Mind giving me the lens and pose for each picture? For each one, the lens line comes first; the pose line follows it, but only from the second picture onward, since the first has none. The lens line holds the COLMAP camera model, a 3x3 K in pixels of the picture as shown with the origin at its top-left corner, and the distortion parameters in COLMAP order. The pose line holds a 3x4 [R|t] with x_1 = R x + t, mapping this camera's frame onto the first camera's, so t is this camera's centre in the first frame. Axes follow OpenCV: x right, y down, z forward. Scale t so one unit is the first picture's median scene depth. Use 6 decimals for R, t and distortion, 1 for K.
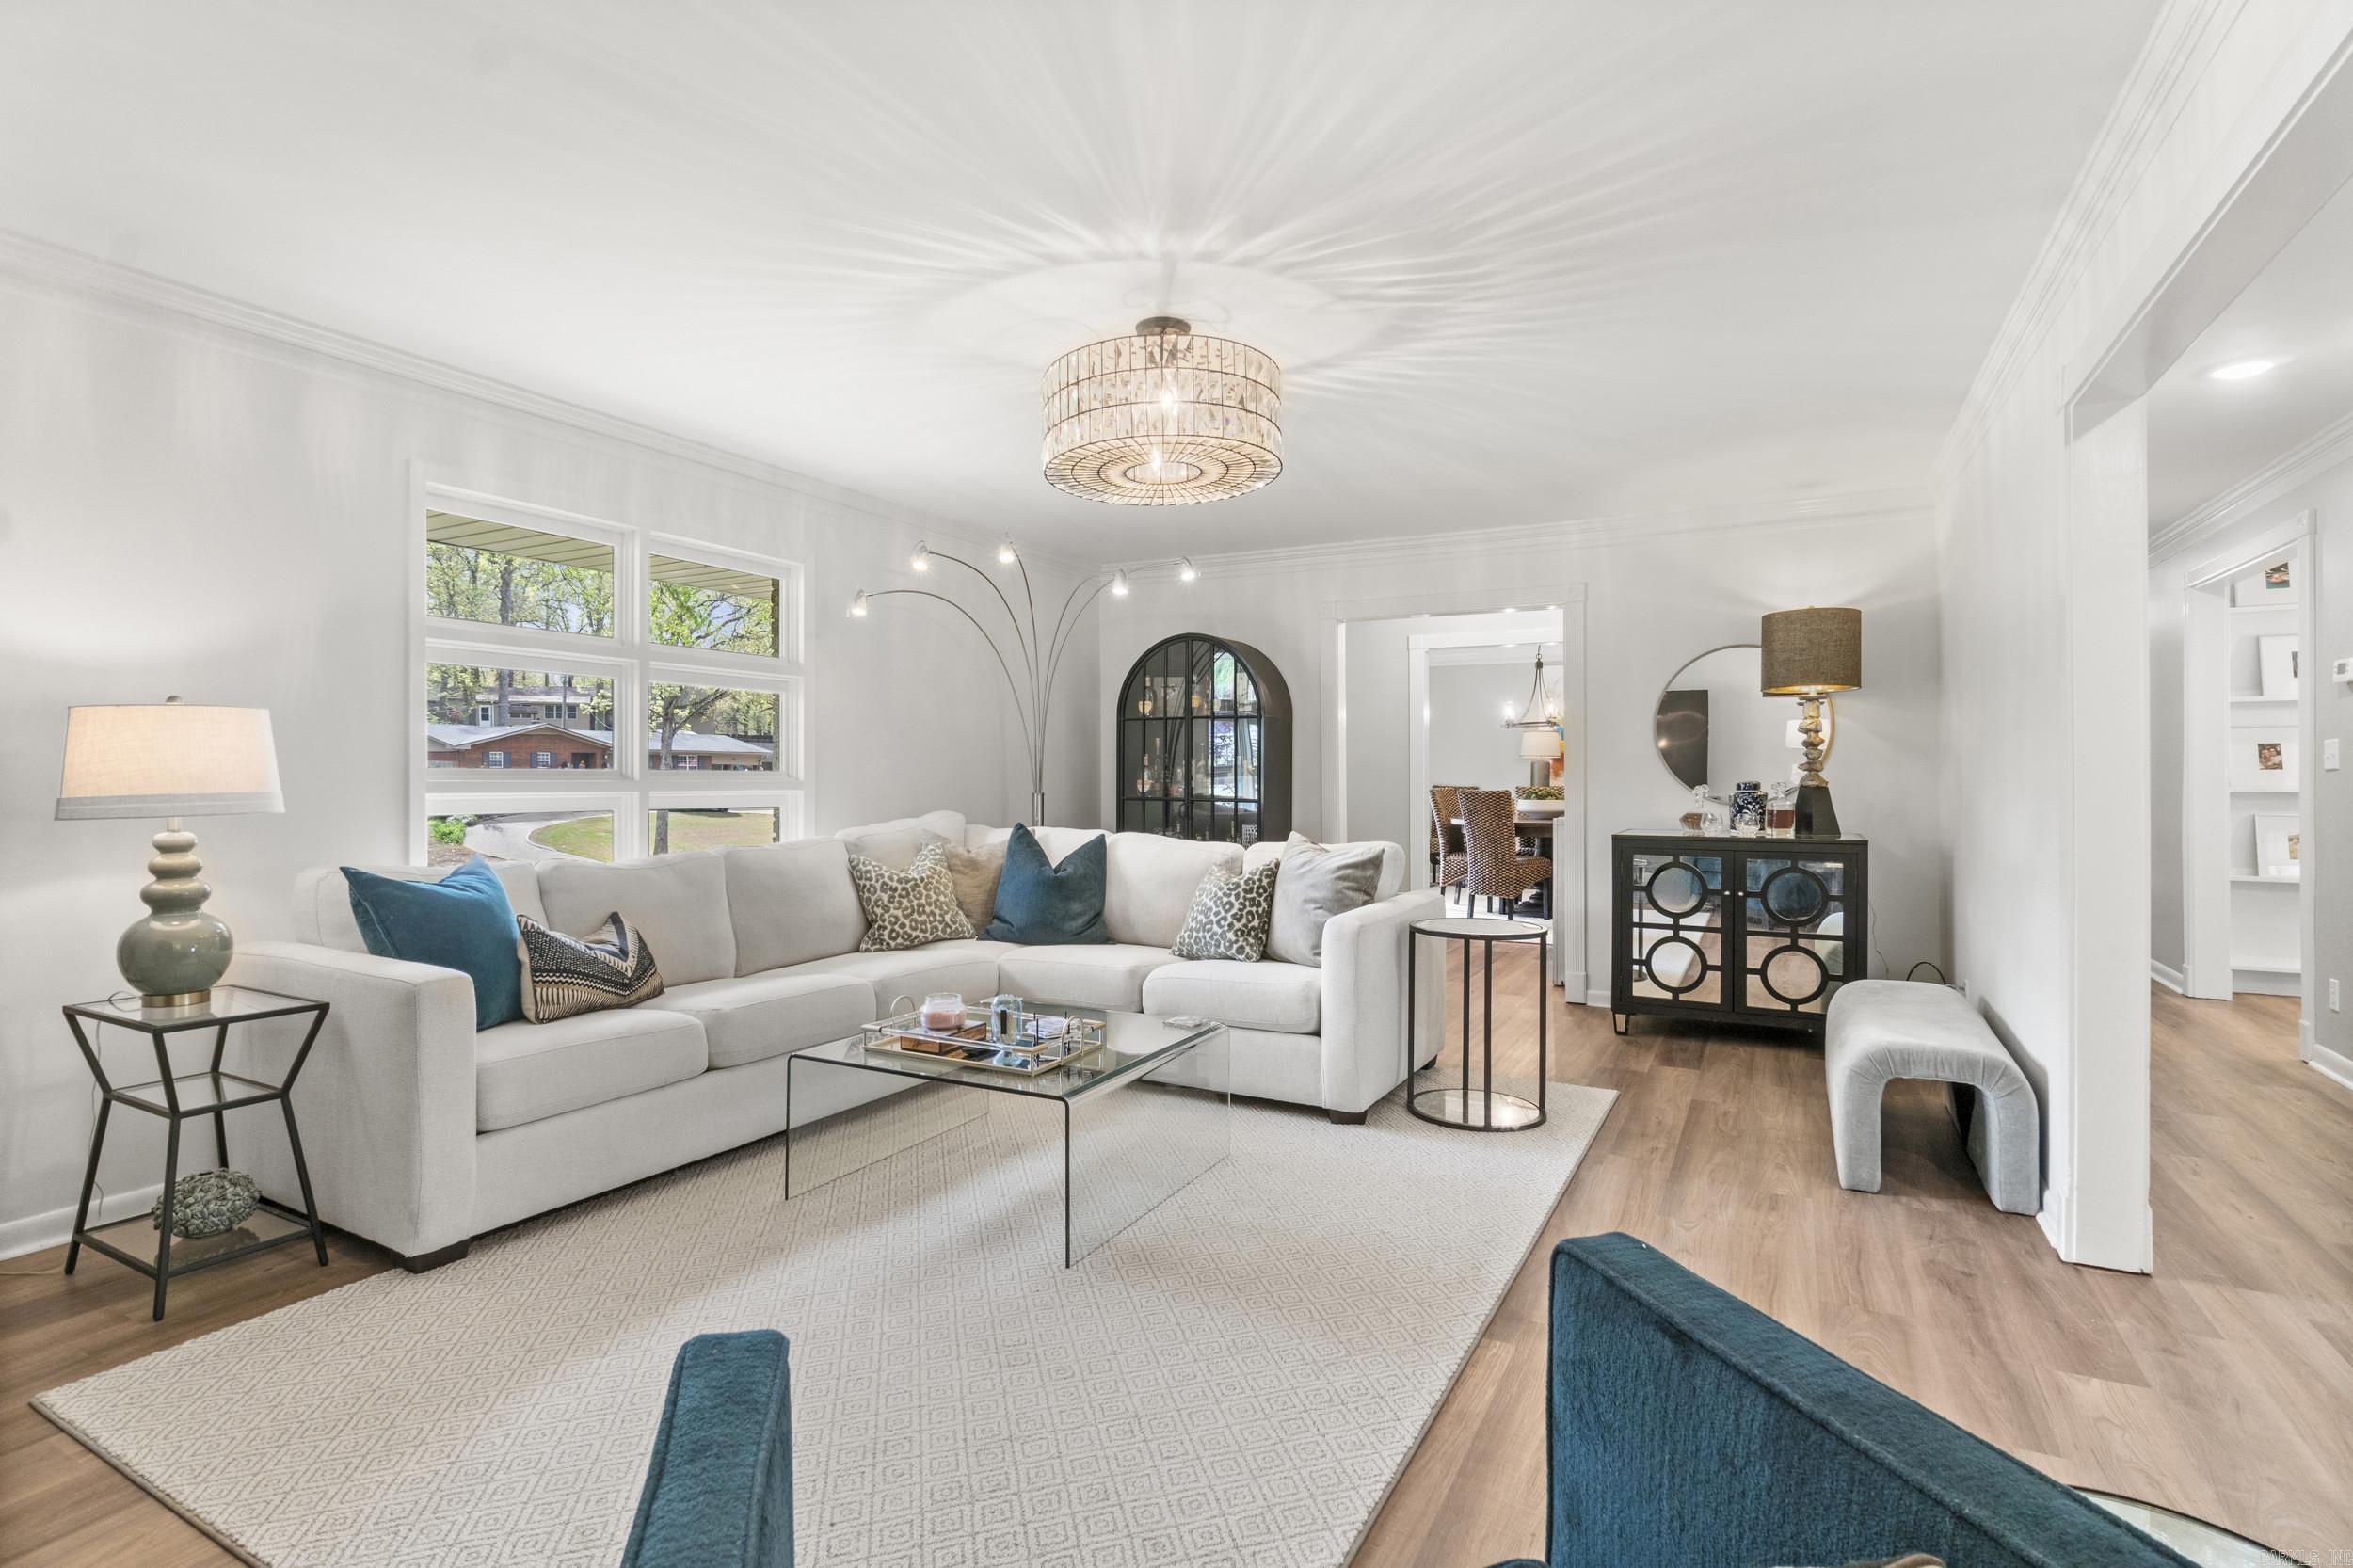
lens RADIAL K [[1155.6, 0, 1152.4], [0, 1155.6, 776.3], [0, 0, 1]] dist [-0.012912, -0.000230]
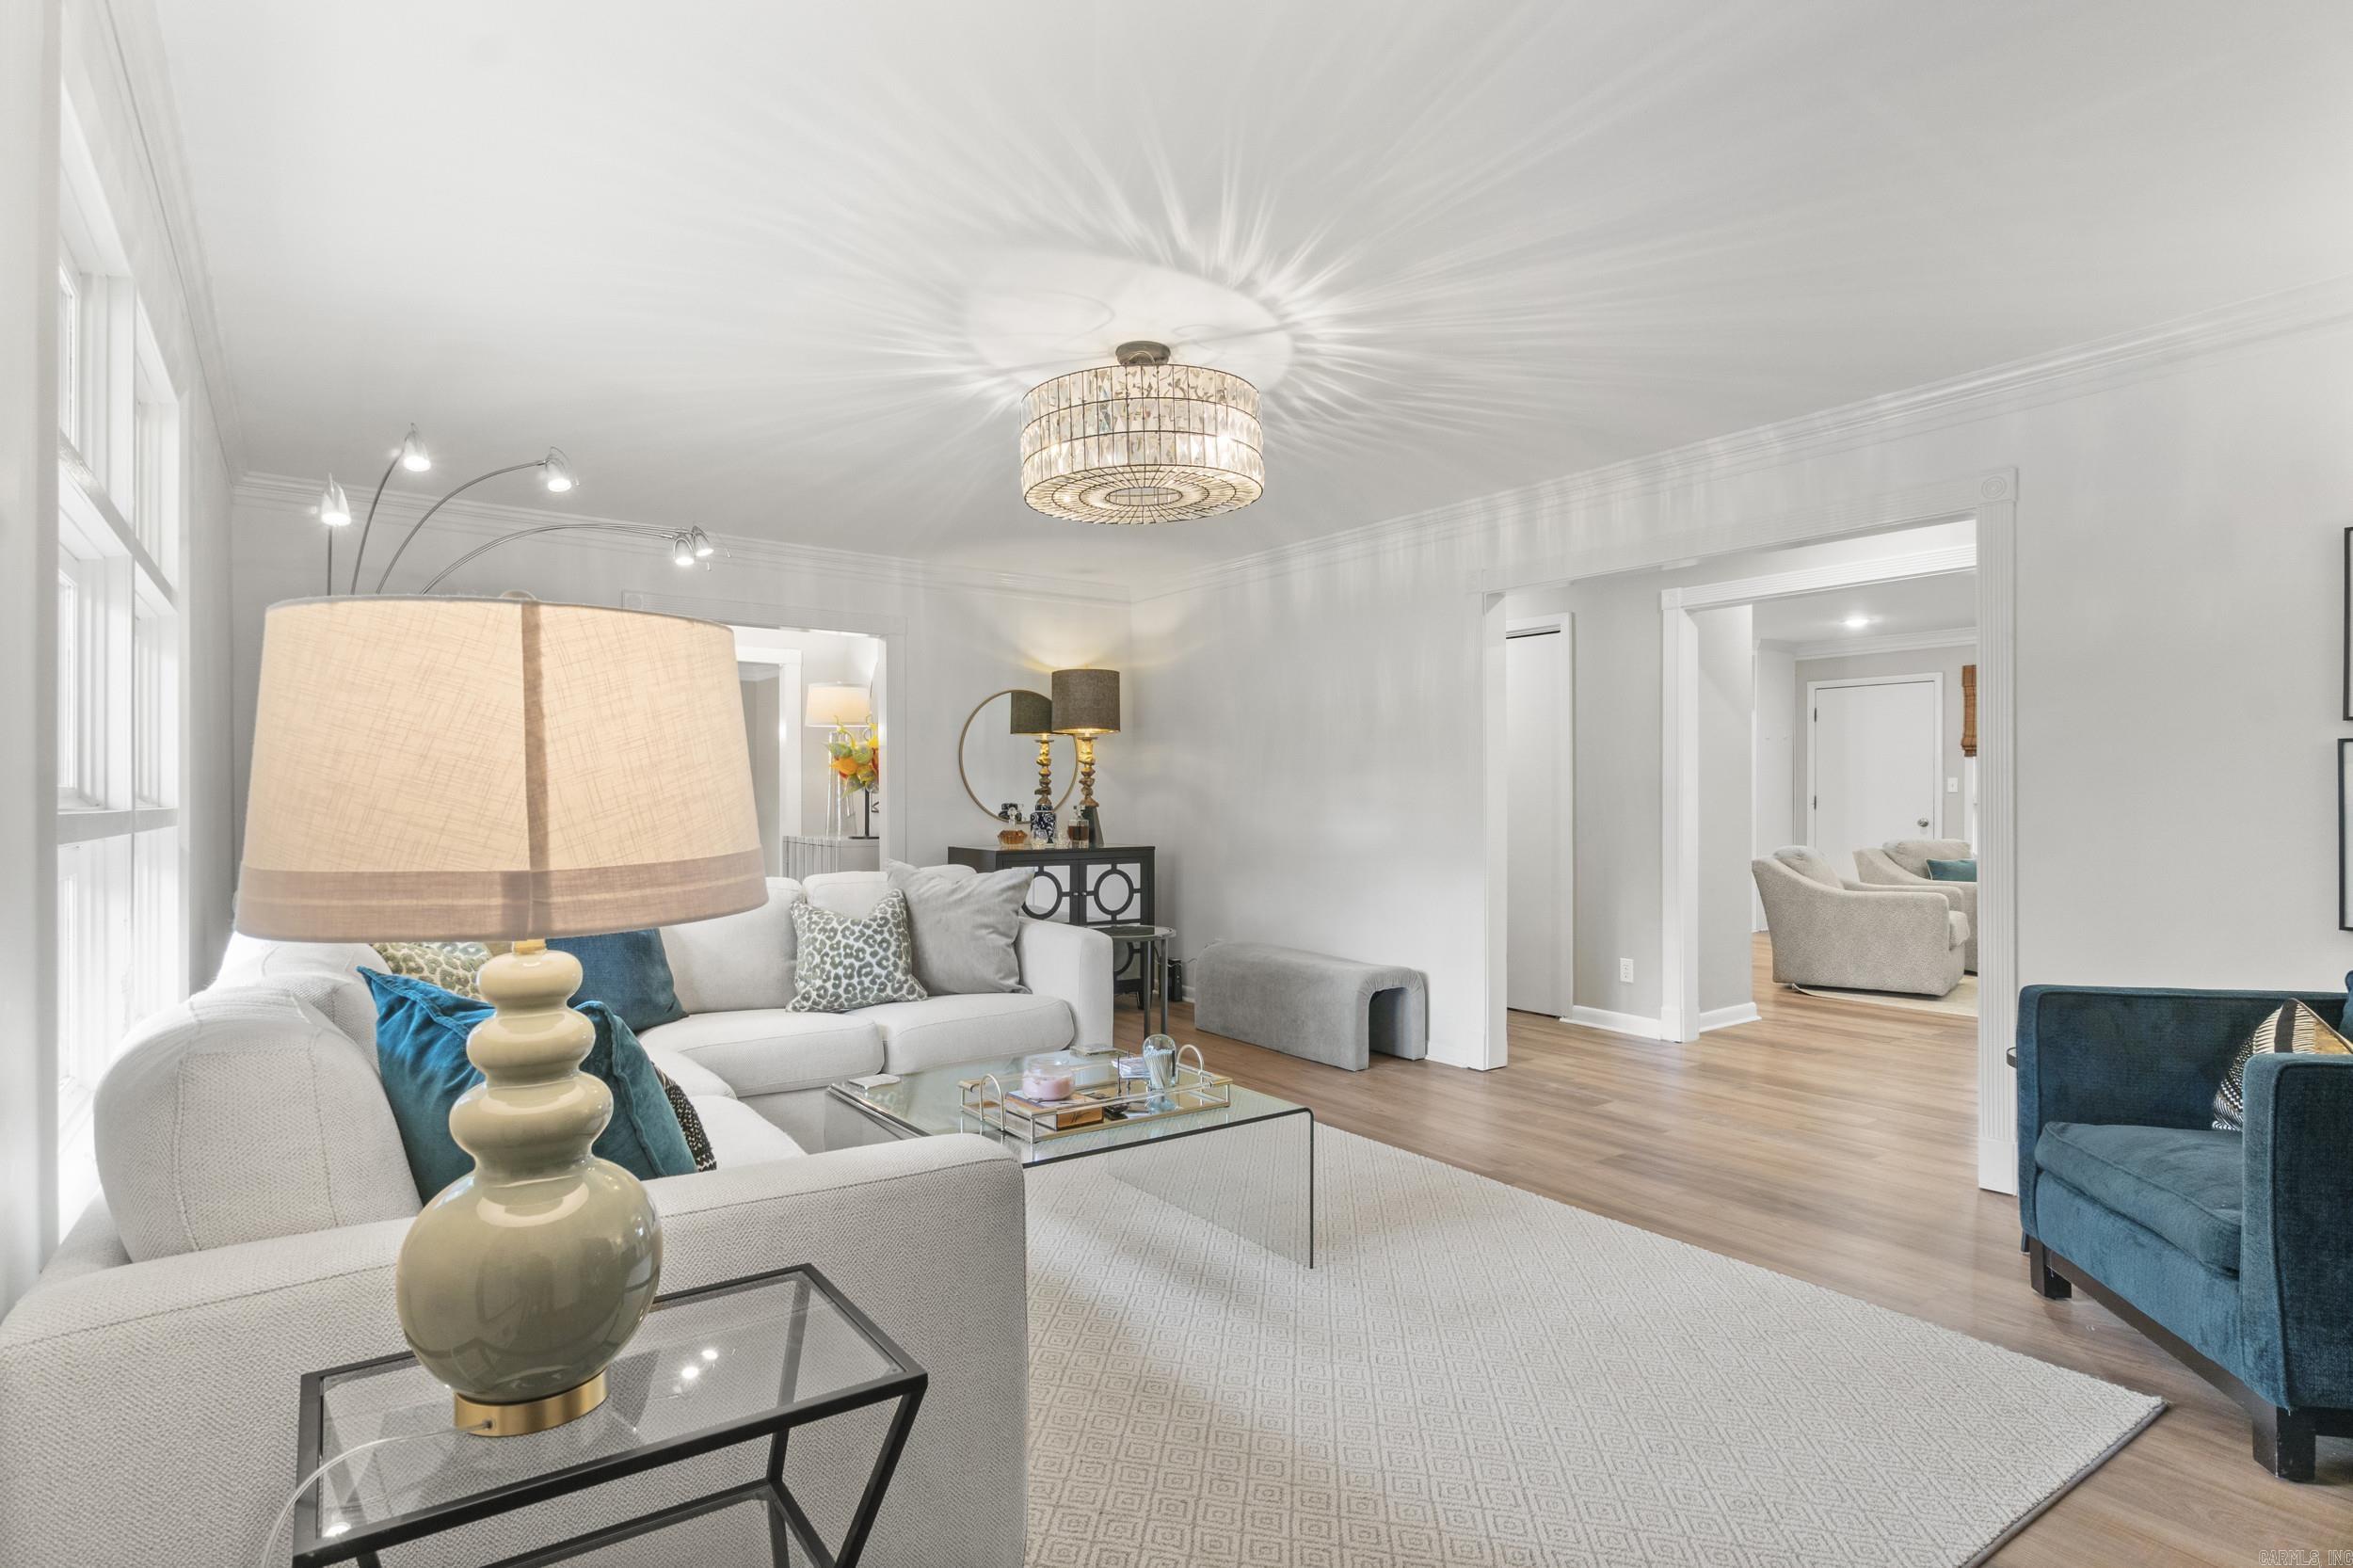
lens RADIAL K [[1213.9, 0, 1171.5], [0, 1213.9, 797.2], [0, 0, 1]] dist [-0.003210, 0.002753]
pose [[0.421193, 0.000442, 0.906971, -0.948943], [0.003207, 0.999993, -0.001977, 0.000372], [-0.906965, 0.003742, 0.421189, 0.541753]]
